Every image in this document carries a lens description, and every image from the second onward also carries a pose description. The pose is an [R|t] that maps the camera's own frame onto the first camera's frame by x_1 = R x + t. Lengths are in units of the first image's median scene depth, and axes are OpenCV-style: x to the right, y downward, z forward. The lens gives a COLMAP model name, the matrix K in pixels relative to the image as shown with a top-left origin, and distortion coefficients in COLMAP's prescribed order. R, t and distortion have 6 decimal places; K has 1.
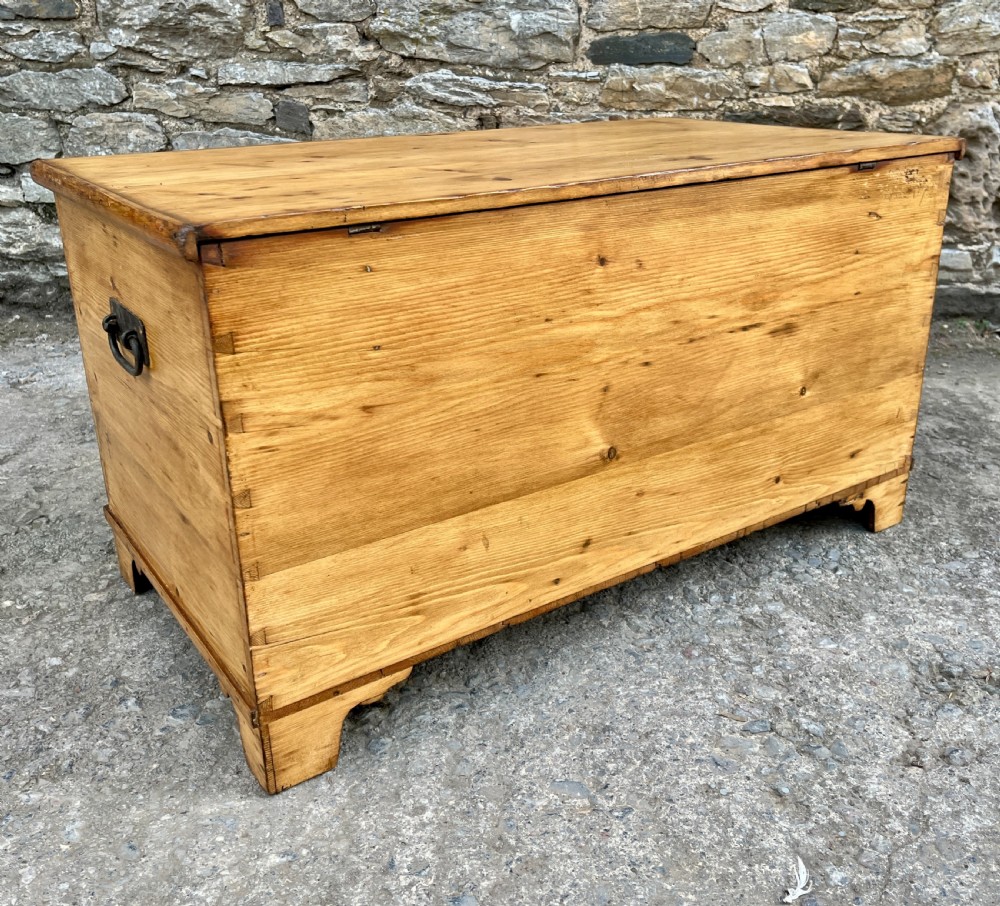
lens RADIAL K [[1009.5, 0, 501.5], [0, 1009.5, 412.7], [0, 0, 1]] dist [0.031546, 0.000000]
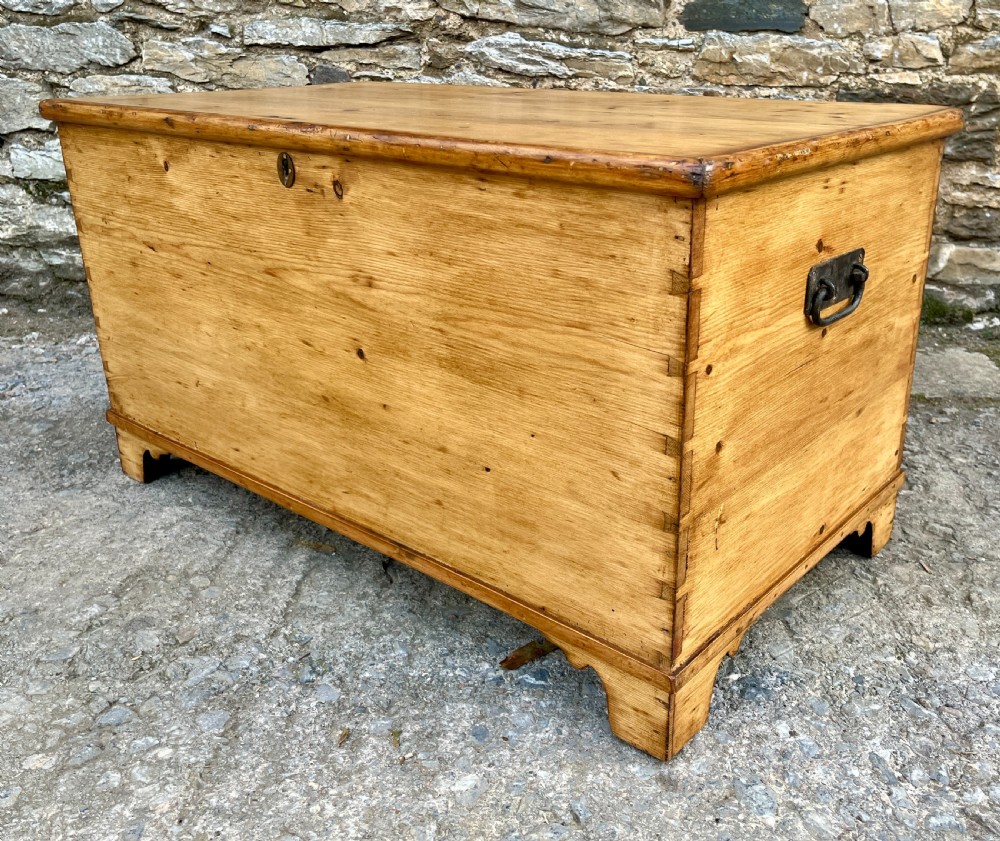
lens RADIAL K [[983.8, 0, 553.7], [0, 983.8, 371.4], [0, 0, 1]] dist [0.029091, 0.000000]
pose [[0.999639, 0.014195, 0.022798, -0.035971], [-0.014120, 0.999894, -0.003467, -0.052056], [-0.022845, 0.003144, 0.999734, 0.171780]]
